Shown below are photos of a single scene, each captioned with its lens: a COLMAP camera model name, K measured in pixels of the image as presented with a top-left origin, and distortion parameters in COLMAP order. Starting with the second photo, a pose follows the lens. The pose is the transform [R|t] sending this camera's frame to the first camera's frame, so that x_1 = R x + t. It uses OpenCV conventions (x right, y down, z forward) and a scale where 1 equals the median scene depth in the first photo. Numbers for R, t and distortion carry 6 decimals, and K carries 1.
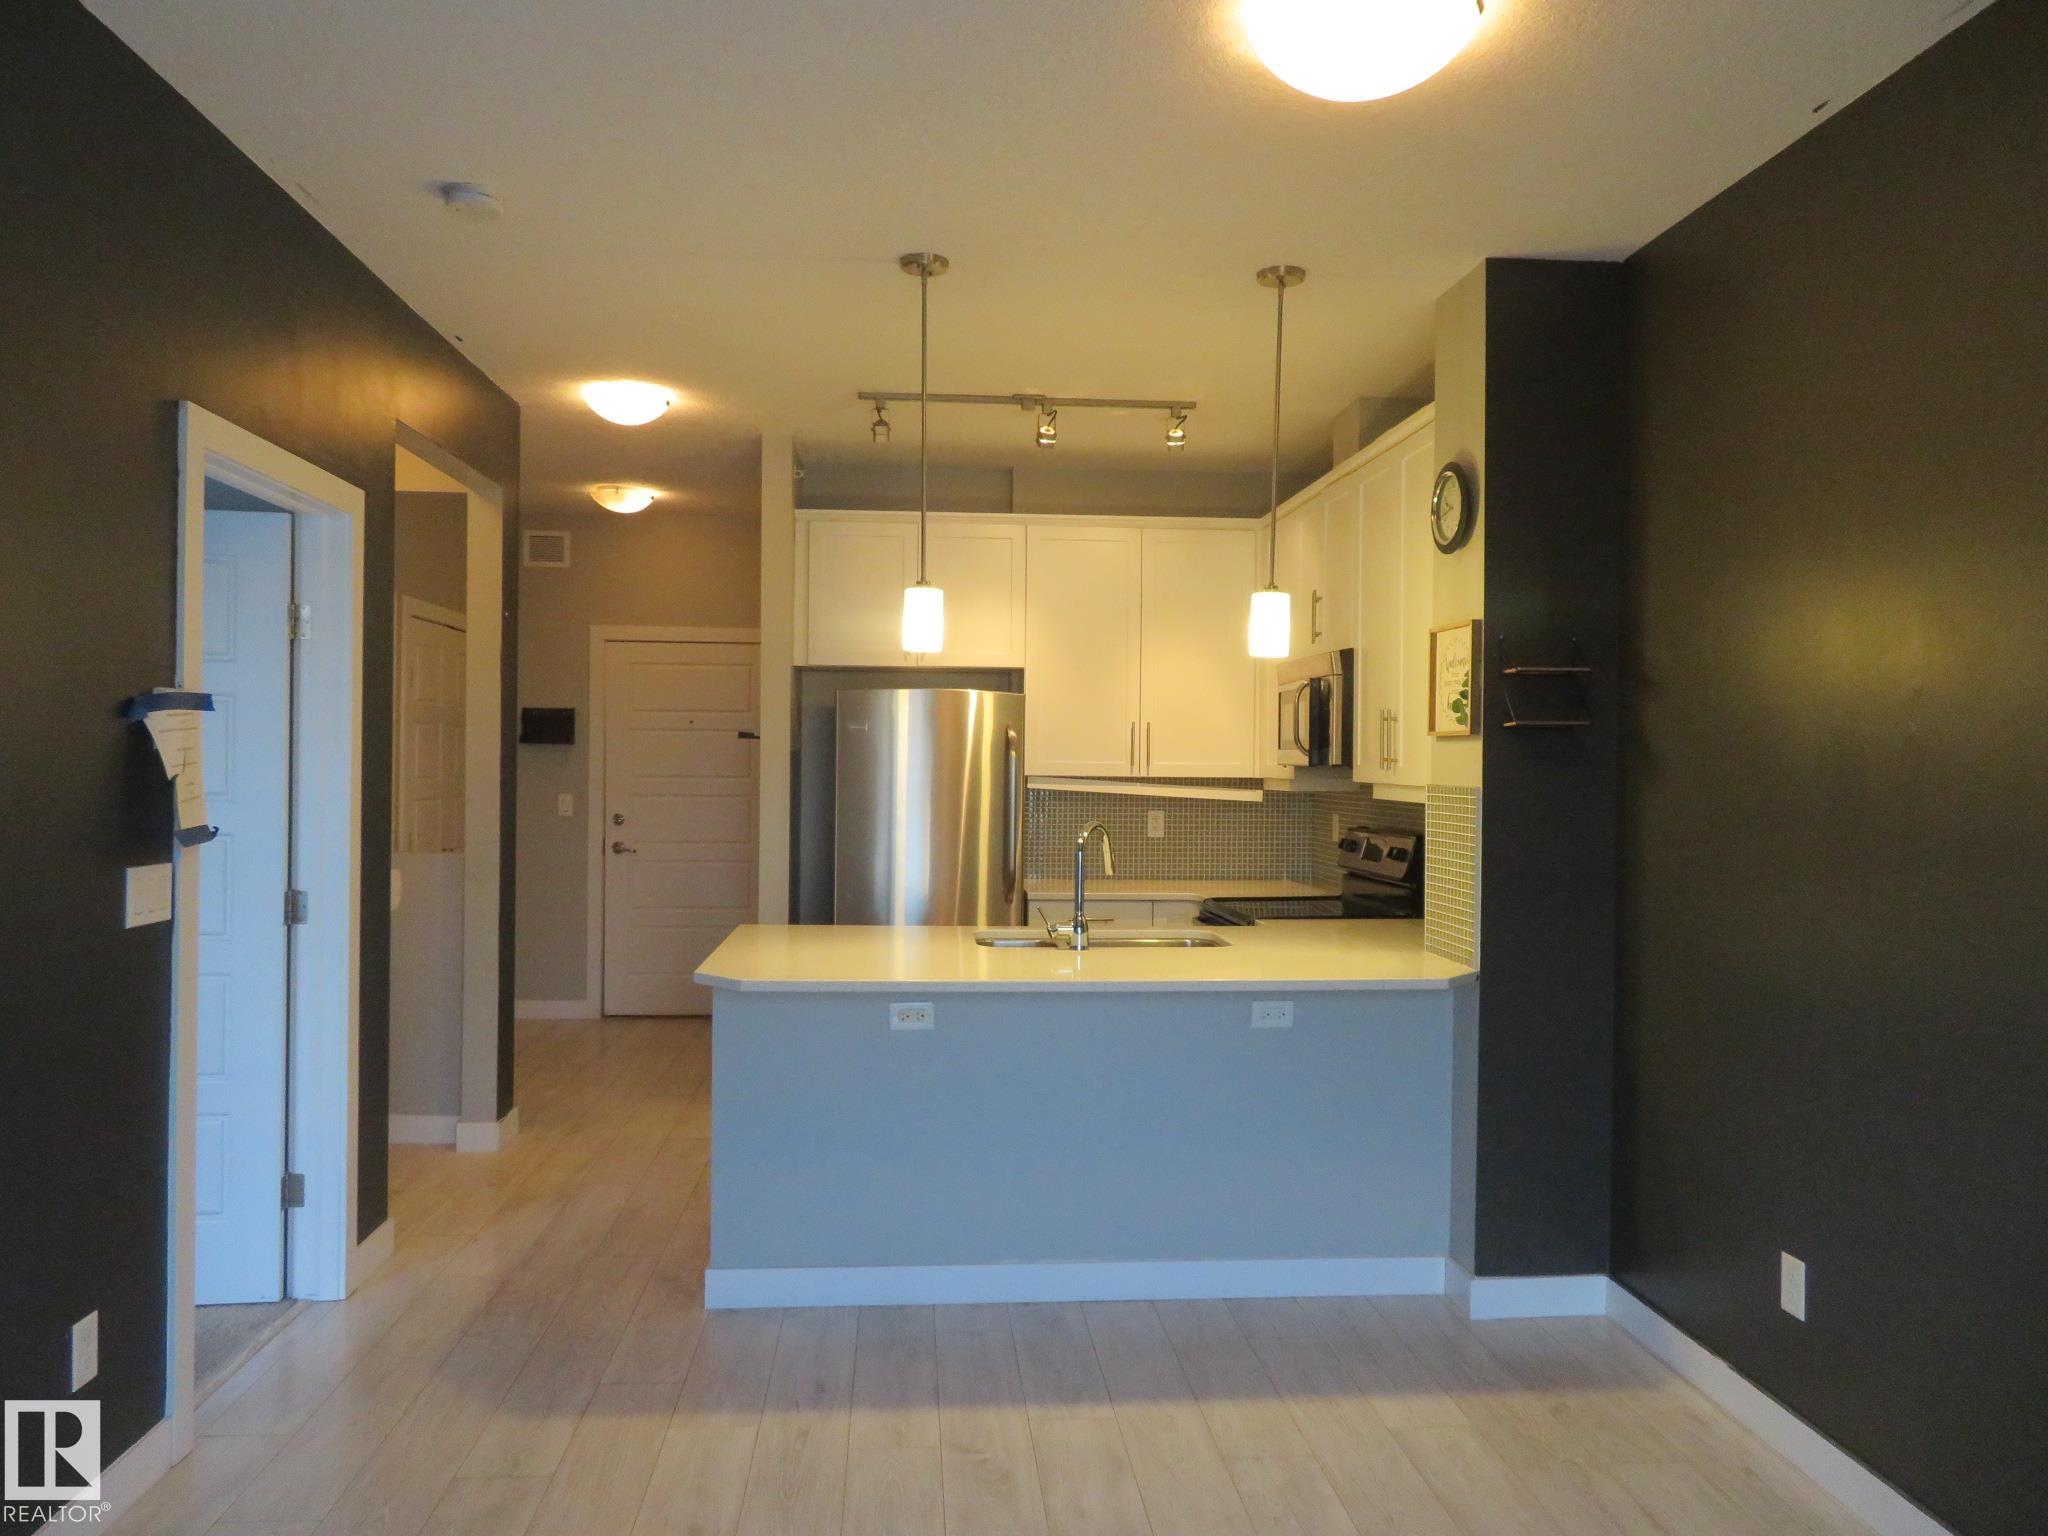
lens RADIAL K [[1461.9, 0, 1019.4], [0, 1461.9, 763.6], [0, 0, 1]] dist [-0.009155, 0.011149]
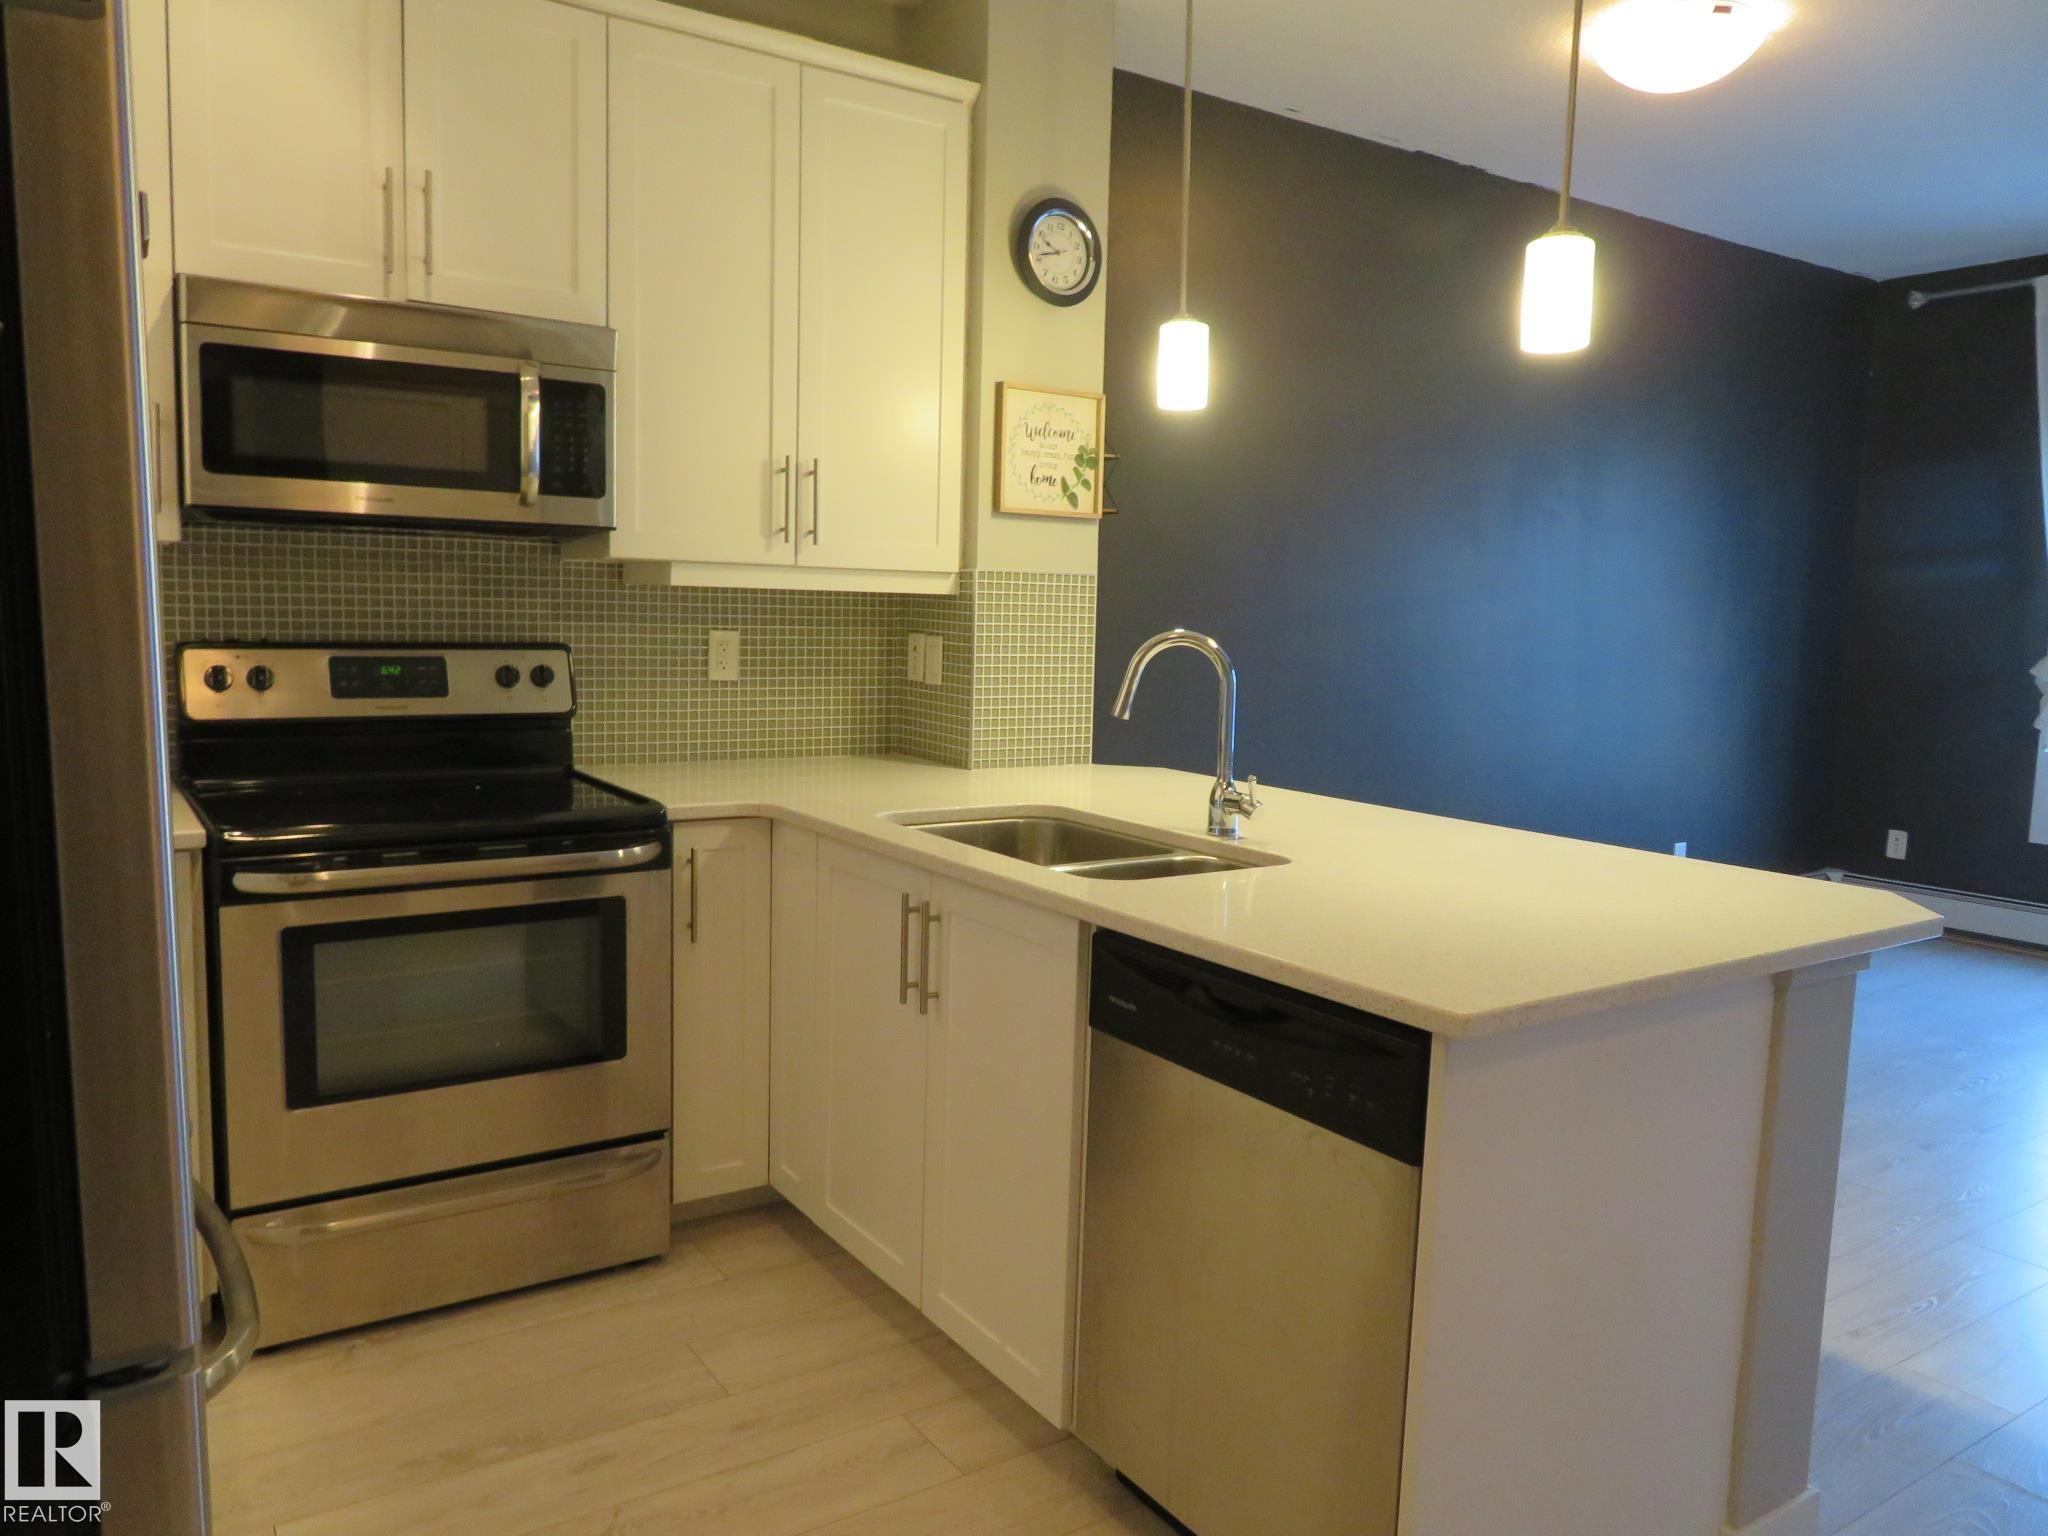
lens RADIAL K [[1461.9, 0, 1019.4], [0, 1461.9, 763.6], [0, 0, 1]] dist [-0.009155, 0.011149]
pose [[-0.491043, -0.116673, 0.863287, -0.467430], [-0.029851, 0.992662, 0.117178, 0.026296], [-0.870624, 0.031769, -0.490923, 1.407710]]
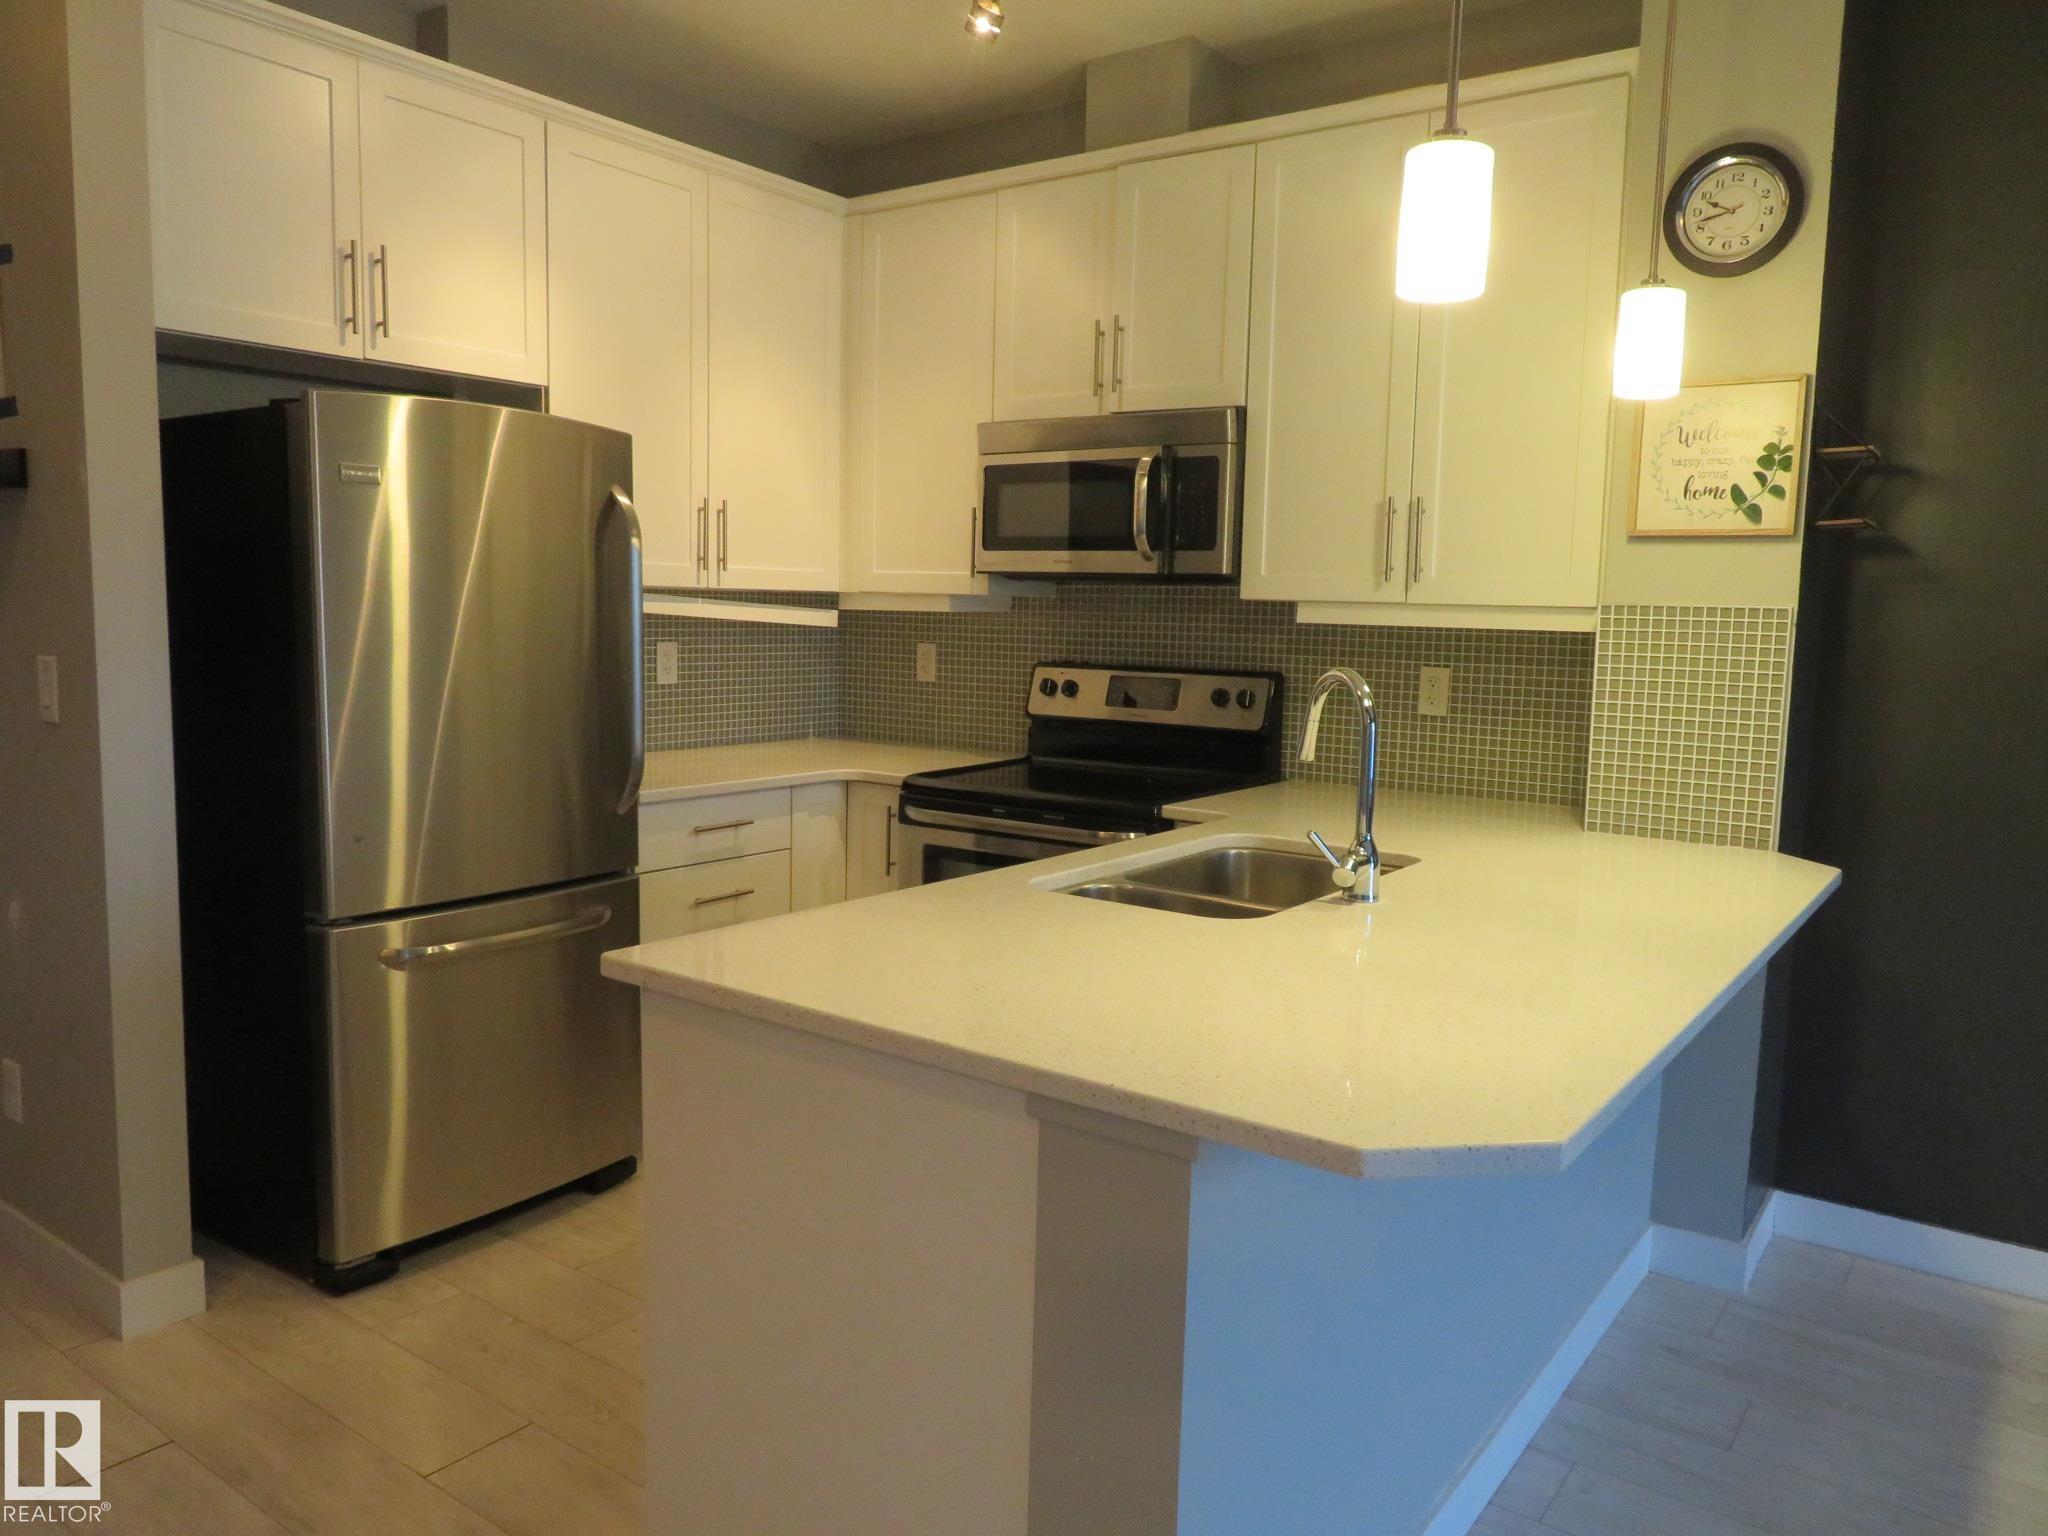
lens RADIAL K [[1461.9, 0, 1019.4], [0, 1461.9, 763.6], [0, 0, 1]] dist [-0.009155, 0.011149]
pose [[0.653245, -0.077577, 0.753162, -0.466984], [-0.014950, 0.993222, 0.115270, 0.014405], [-0.756999, -0.086559, 0.647657, 0.751968]]
